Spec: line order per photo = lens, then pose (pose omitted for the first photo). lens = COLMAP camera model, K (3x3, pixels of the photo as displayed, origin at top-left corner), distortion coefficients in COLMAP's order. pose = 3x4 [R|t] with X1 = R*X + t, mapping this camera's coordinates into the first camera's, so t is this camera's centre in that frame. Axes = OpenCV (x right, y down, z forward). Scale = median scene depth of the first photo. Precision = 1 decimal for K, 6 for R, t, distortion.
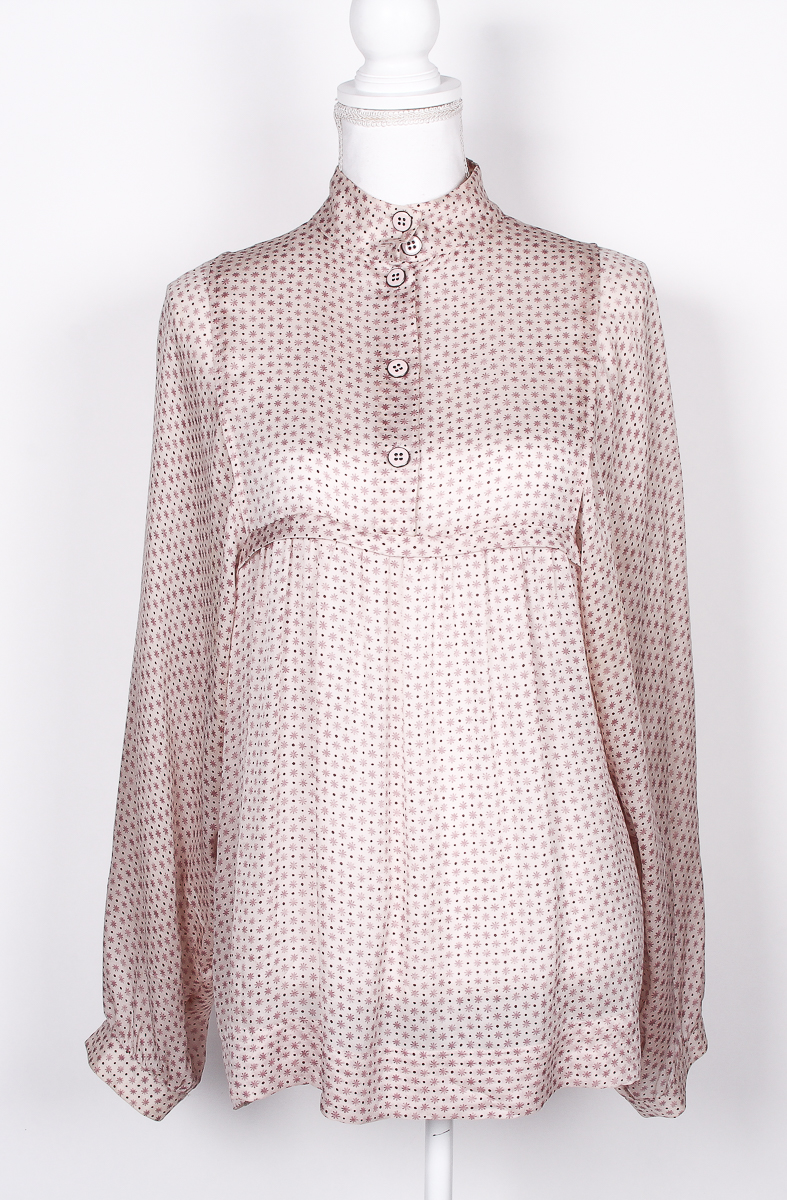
lens RADIAL K [[1944.6, 0, 393.5], [0, 1944.6, 600.0], [0, 0, 1]] dist [-0.140285, 0.050491]
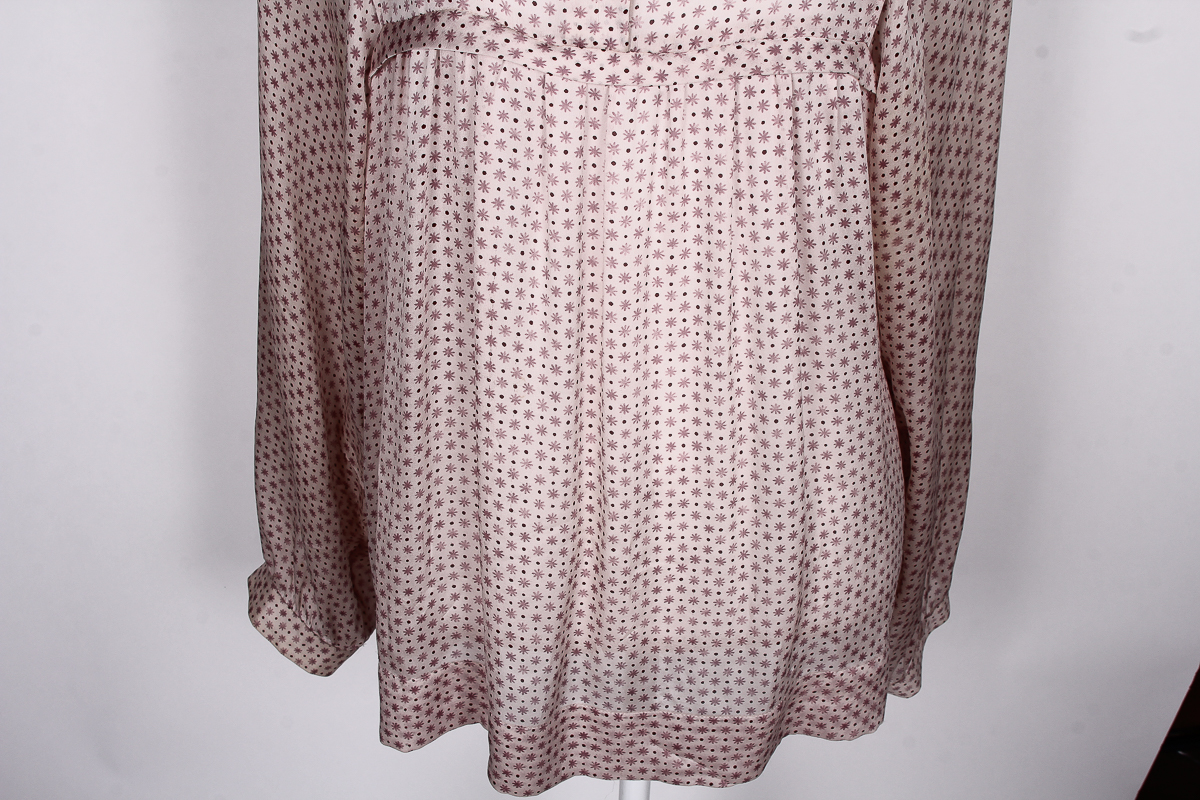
lens RADIAL K [[1336.2, 0, 600.0], [0, 1336.2, 400.0], [0, 0, 1]] dist [-0.097482, 0.030262]
pose [[0.999238, 0.034473, -0.018317, 0.013454], [-0.026044, 0.938232, 0.345024, -0.073447], [0.029079, -0.344284, 0.938415, 0.534975]]
